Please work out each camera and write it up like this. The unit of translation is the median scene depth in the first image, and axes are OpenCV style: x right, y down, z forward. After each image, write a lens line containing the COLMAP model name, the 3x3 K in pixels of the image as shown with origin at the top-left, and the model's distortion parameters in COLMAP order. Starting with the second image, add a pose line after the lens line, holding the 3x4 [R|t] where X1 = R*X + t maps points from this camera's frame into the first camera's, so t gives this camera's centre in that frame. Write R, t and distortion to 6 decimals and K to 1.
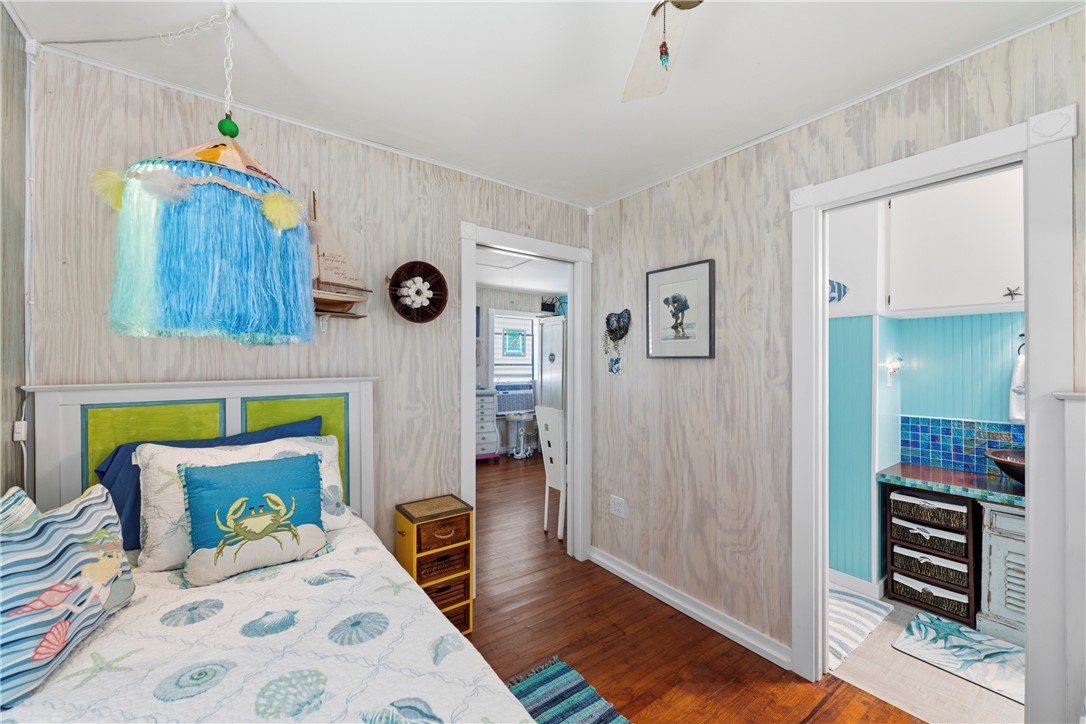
lens RADIAL K [[431.0, 0, 548.2], [0, 431.0, 363.2], [0, 0, 1]] dist [0.005521, -0.001939]
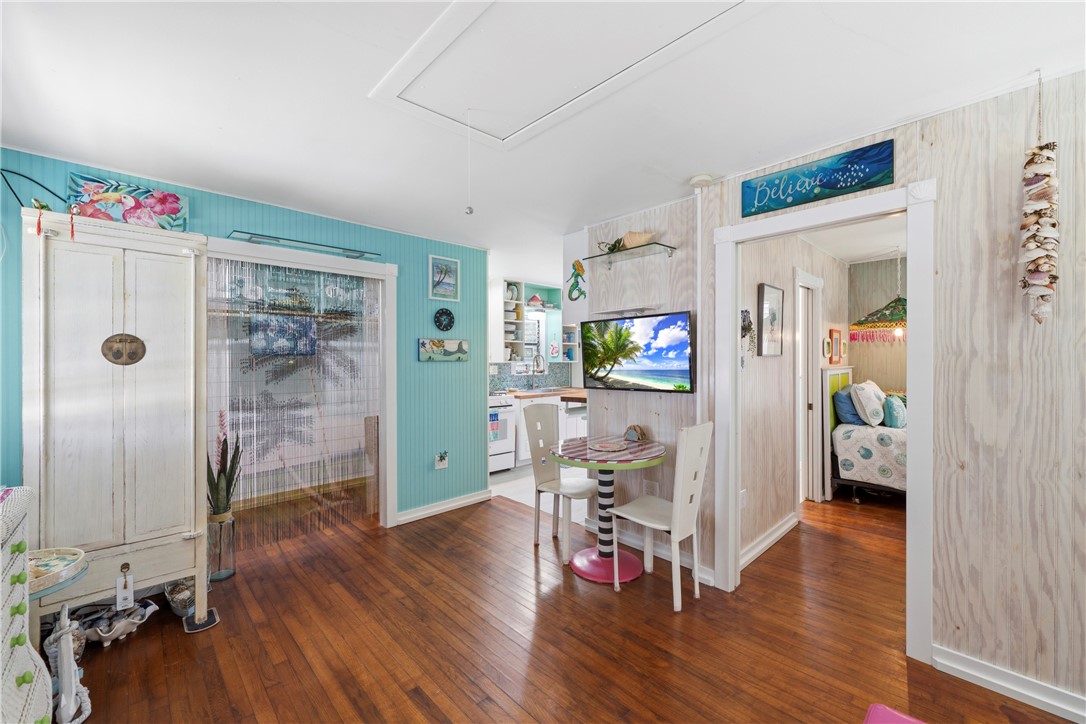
lens RADIAL K [[431.0, 0, 549.2], [0, 431.0, 361.3], [0, 0, 1]] dist [0.005521, -0.001939]
pose [[-0.132100, -0.004654, 0.991226, -0.963821], [0.006126, 0.999966, 0.005511, -0.008165], [-0.991218, 0.006800, -0.132067, 1.916937]]
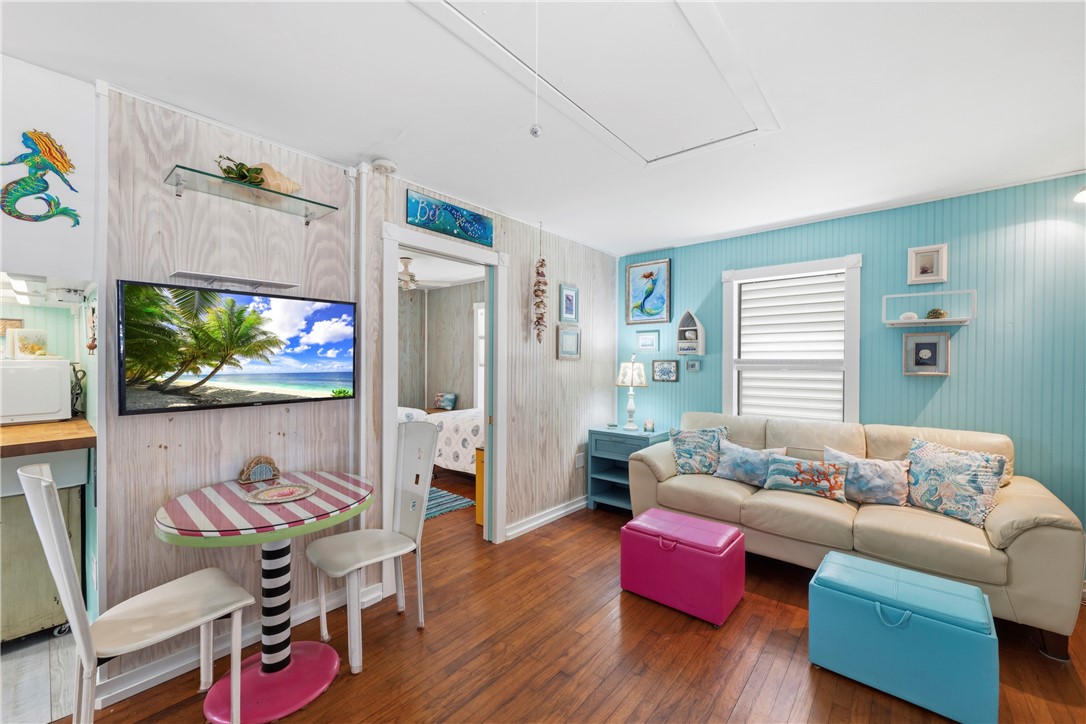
lens RADIAL K [[431.0, 0, 547.5], [0, 431.0, 365.4], [0, 0, 1]] dist [0.005521, -0.001939]
pose [[-0.974316, -0.003761, -0.225153, -0.062195], [-0.006197, 0.999930, 0.010114, -0.002868], [0.225099, 0.011249, -0.974271, 2.472259]]
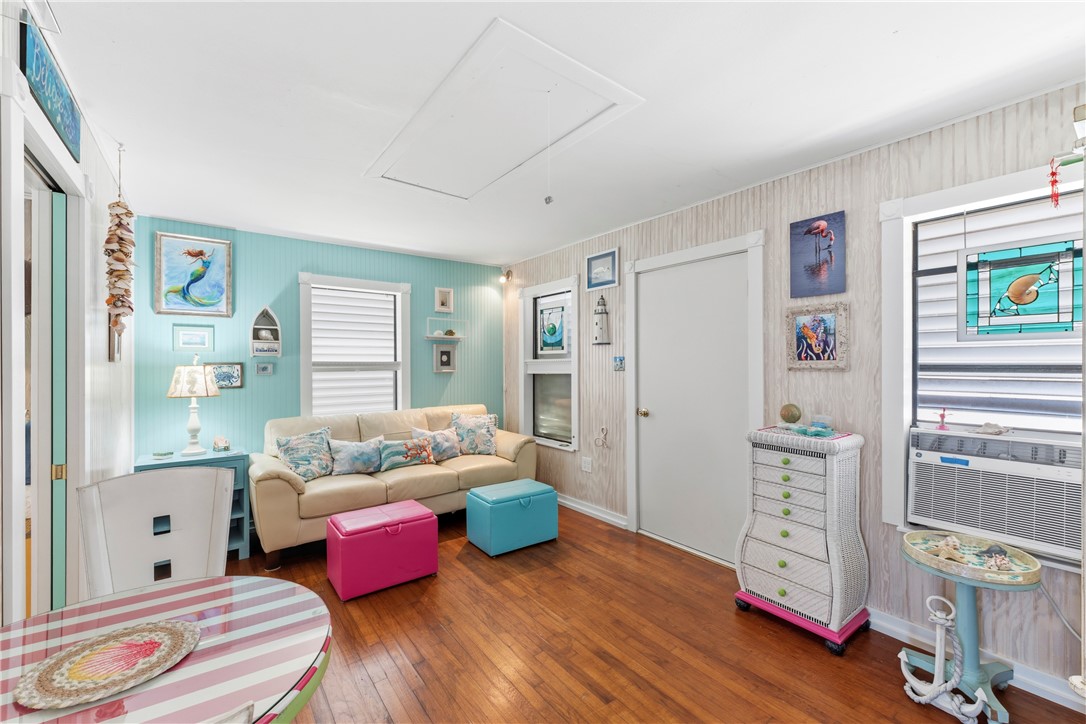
lens RADIAL K [[460.5, 0, 543.3], [0, 460.5, 363.4], [0, 0, 1]] dist [0.006914, 0.000229]
pose [[0.004606, -0.003879, -0.999982, 0.616875], [0.002740, 0.999989, -0.003866, 0.002386], [0.999986, -0.002722, 0.004617, 1.942024]]
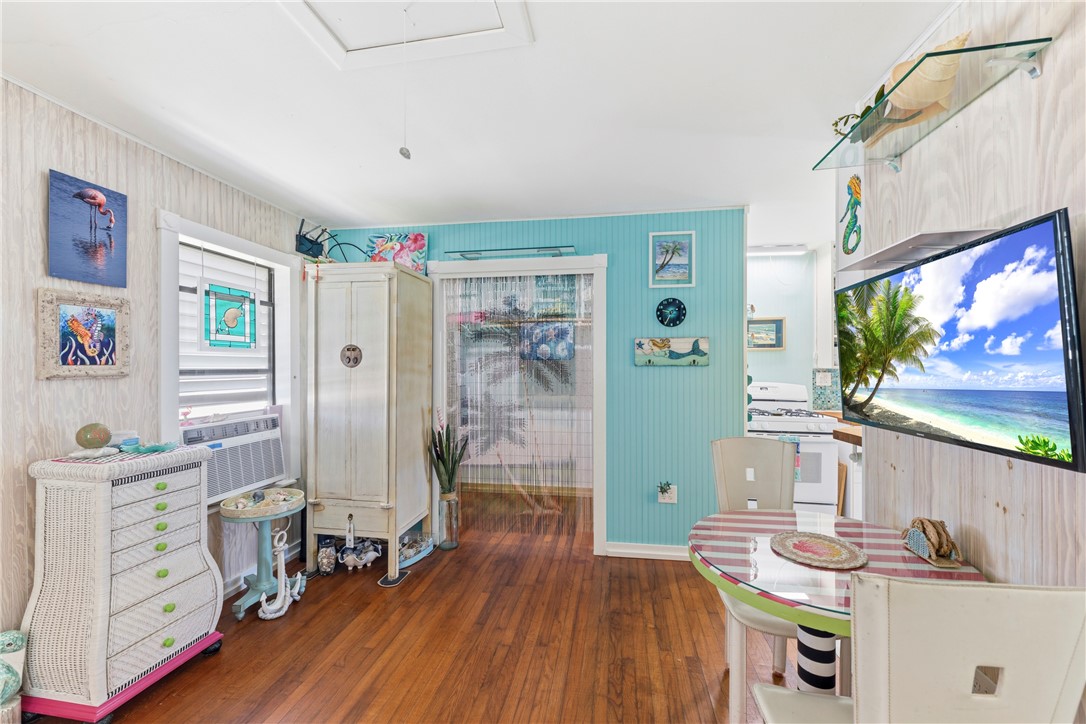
lens RADIAL K [[431.0, 0, 544.9], [0, 431.0, 367.0], [0, 0, 1]] dist [0.005521, -0.001939]
pose [[0.715922, -0.003856, 0.698170, -0.425327], [0.004663, 0.999989, 0.000742, -0.000655], [-0.698165, 0.002724, 0.715932, 1.431405]]
